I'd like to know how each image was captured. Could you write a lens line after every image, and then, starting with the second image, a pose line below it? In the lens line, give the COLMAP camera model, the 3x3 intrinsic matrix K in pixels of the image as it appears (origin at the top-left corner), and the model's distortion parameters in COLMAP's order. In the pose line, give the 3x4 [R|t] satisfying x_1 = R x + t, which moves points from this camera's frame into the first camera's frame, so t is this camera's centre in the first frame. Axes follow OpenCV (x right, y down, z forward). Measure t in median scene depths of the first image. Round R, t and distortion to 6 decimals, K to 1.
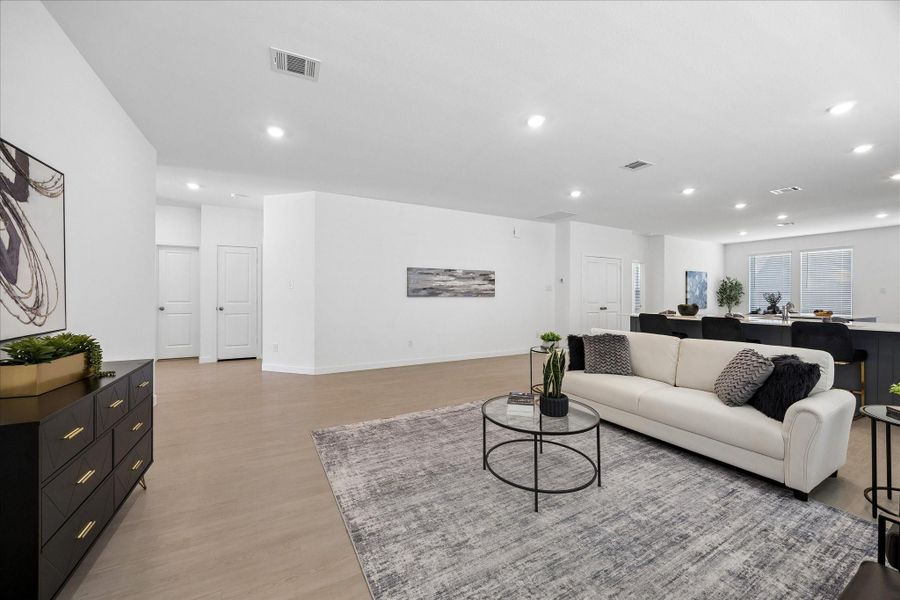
lens RADIAL K [[343.3, 0, 450.0], [0, 343.3, 300.0], [0, 0, 1]] dist [0.000187, -0.000053]
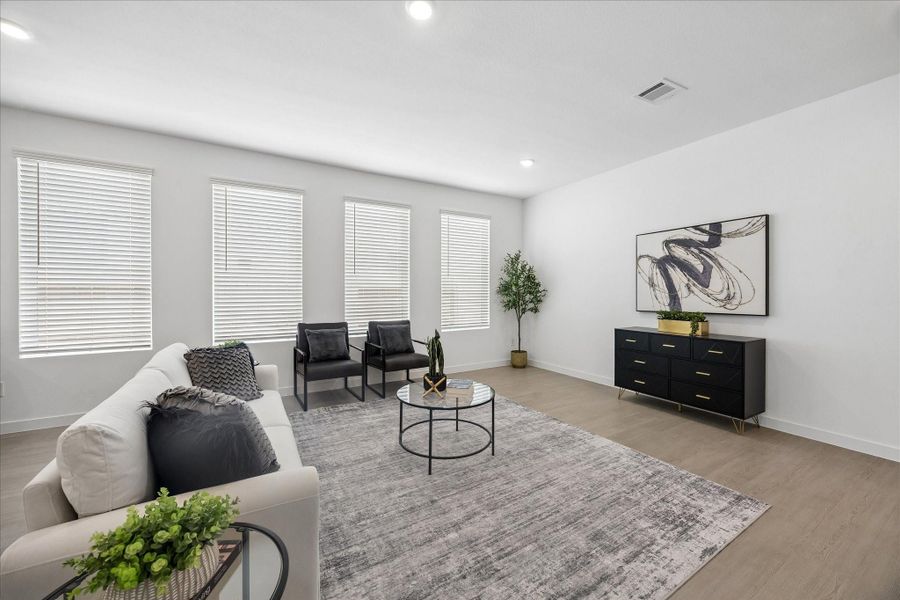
lens RADIAL K [[344.8, 0, 452.8], [0, 344.8, 290.8], [0, 0, 1]] dist [-0.000099, -0.000031]
pose [[-0.999431, -0.003508, -0.033554, 0.266318], [-0.003731, 0.999971, 0.006570, -0.024033], [0.033530, 0.006691, -0.999415, 2.089863]]
